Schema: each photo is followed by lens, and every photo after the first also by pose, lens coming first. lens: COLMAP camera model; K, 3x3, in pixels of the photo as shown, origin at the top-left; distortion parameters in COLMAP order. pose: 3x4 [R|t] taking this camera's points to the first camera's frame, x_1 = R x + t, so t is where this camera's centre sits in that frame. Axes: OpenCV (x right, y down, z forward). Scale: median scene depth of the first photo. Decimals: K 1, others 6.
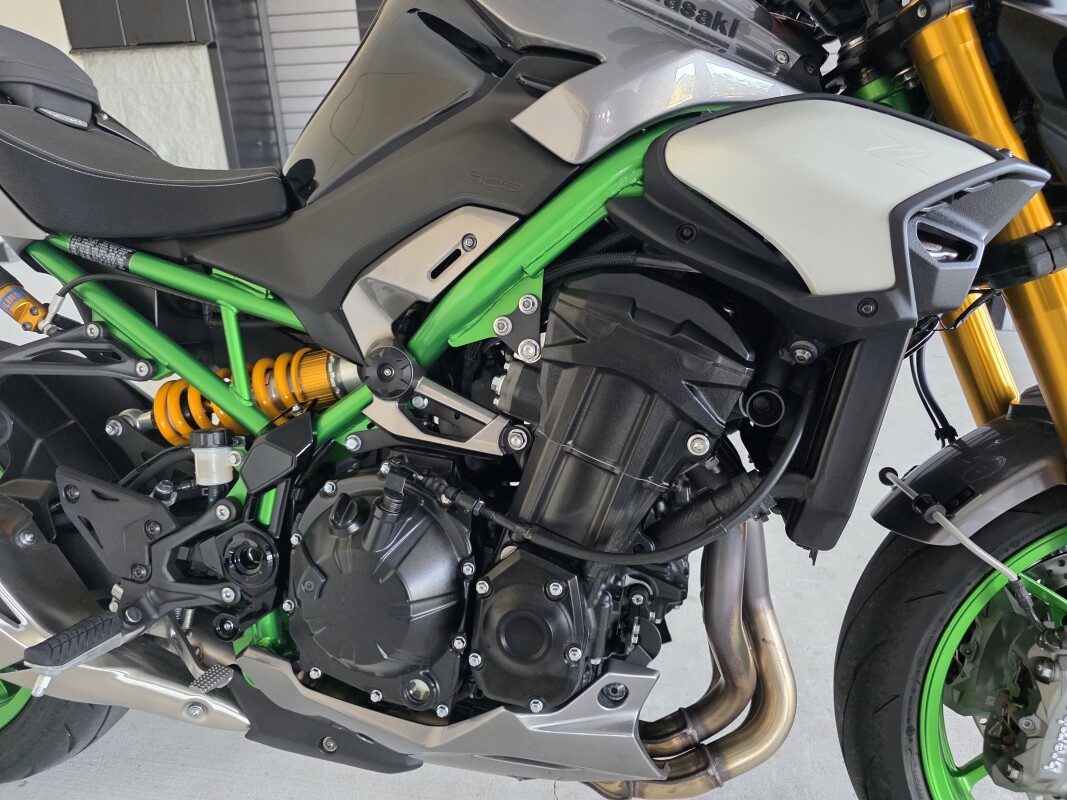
lens RADIAL K [[714.3, 0, 533.5], [0, 714.3, 400.0], [0, 0, 1]] dist [0.002111, -0.000627]
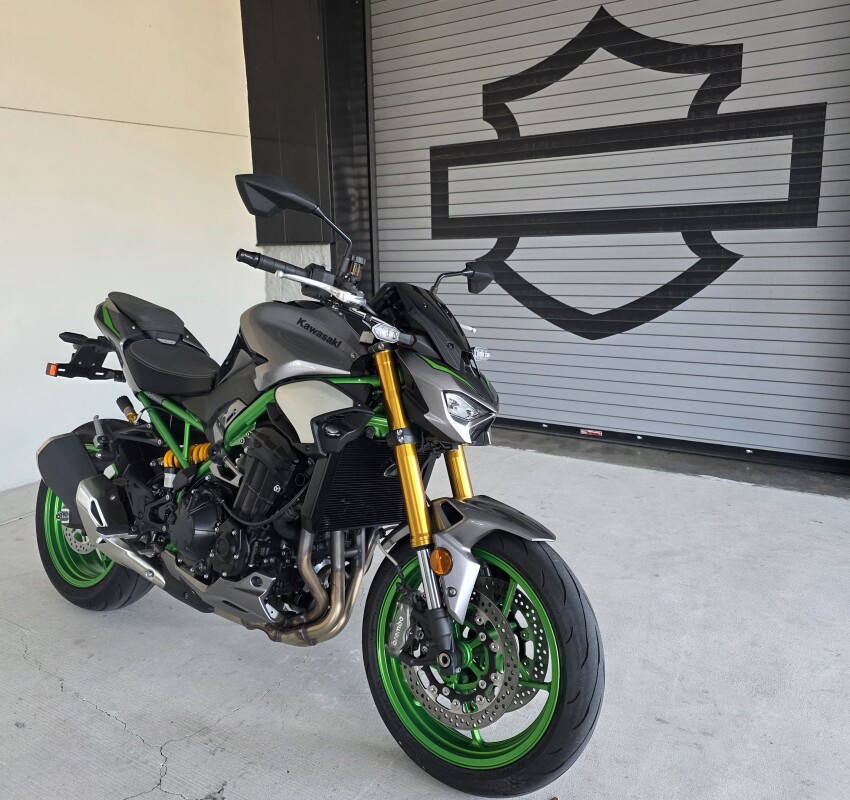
lens RADIAL K [[770.3, 0, 425.0], [0, 770.3, 400.0], [0, 0, 1]] dist [0.012638, 0.008300]
pose [[0.906648, 0.093346, -0.411431, 1.621800], [-0.152478, 0.981796, -0.113257, -0.023489], [0.393369, 0.165419, 0.904377, -1.327239]]
